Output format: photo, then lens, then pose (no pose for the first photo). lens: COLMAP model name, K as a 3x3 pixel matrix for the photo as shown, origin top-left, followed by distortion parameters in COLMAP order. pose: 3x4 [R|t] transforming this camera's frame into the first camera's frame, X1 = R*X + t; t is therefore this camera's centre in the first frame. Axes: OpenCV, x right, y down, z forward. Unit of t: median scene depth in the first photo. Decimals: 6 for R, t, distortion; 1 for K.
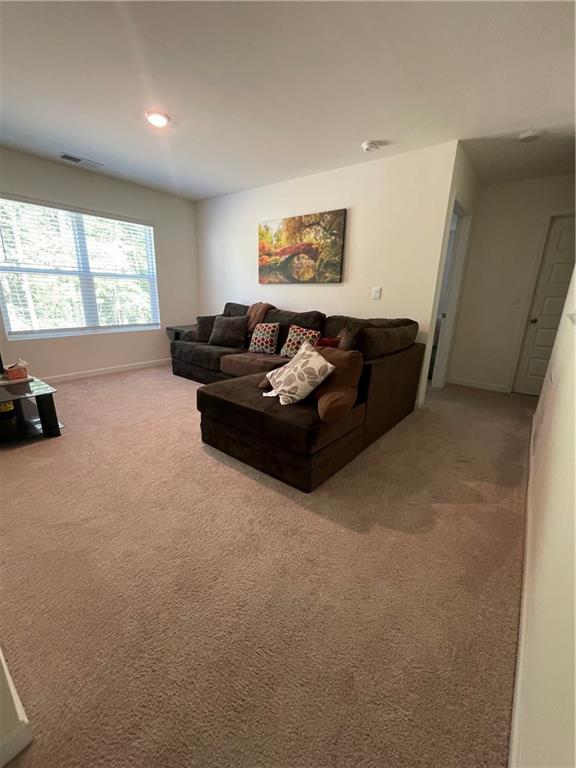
lens RADIAL K [[307.5, 0, 288.0], [0, 307.5, 384.0], [0, 0, 1]] dist [0.013086, 0.000008]
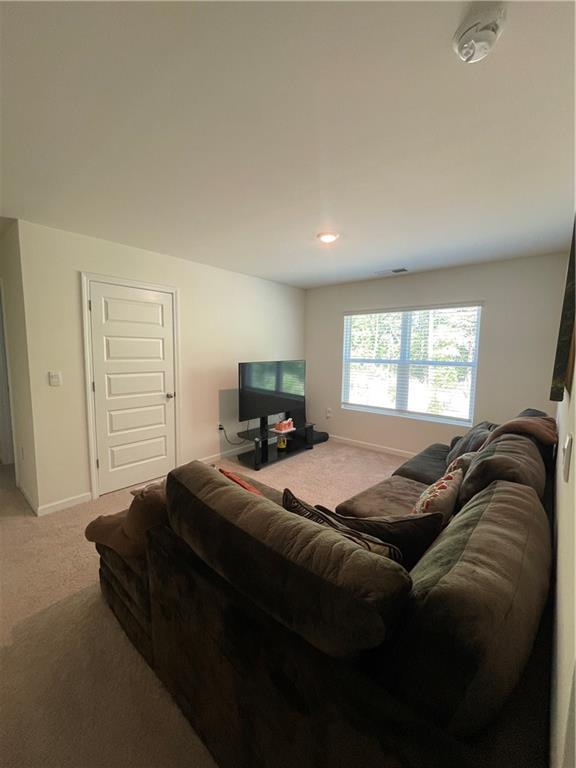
lens RADIAL K [[312.1, 0, 288.0], [0, 312.1, 384.0], [0, 0, 1]] dist [-0.002399, -0.000159]
pose [[-0.054764, 0.086115, -0.994779, 0.479678], [-0.292204, 0.951277, 0.098435, -0.281661], [0.954787, 0.296069, -0.026933, 0.685219]]
